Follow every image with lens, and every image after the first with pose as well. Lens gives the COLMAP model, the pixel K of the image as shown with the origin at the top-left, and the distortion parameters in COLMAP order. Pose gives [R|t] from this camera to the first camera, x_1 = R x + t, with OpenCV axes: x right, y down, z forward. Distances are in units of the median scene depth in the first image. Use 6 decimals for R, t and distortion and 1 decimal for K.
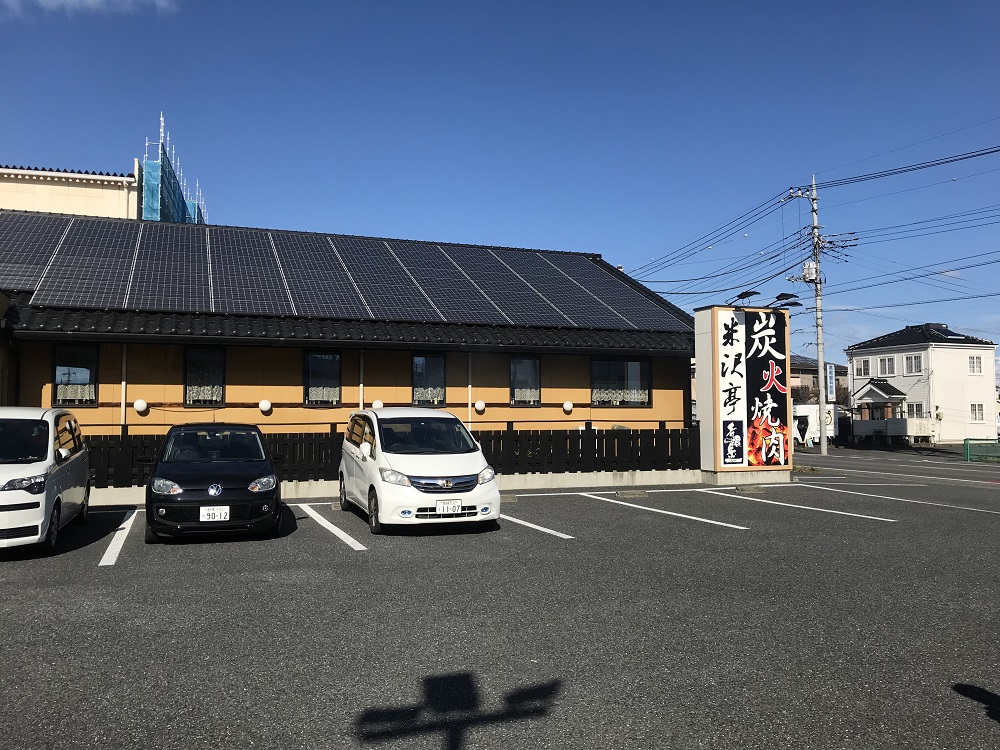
lens RADIAL K [[839.8, 0, 495.7], [0, 839.8, 367.6], [0, 0, 1]] dist [0.014837, 0.009299]
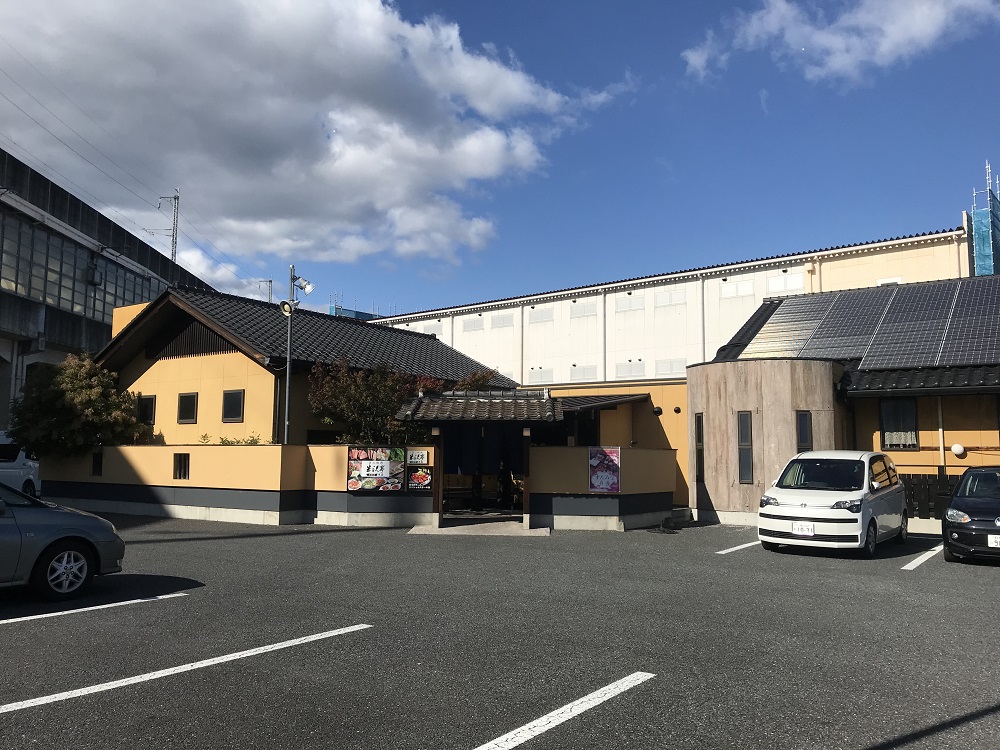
lens RADIAL K [[839.8, 0, 495.7], [0, 839.8, 367.6], [0, 0, 1]] dist [0.014837, 0.009299]
pose [[0.582309, -0.078696, -0.809150, 0.155398], [0.038102, 0.996852, -0.069531, -0.010002], [0.812074, 0.009658, 0.583474, -0.182494]]
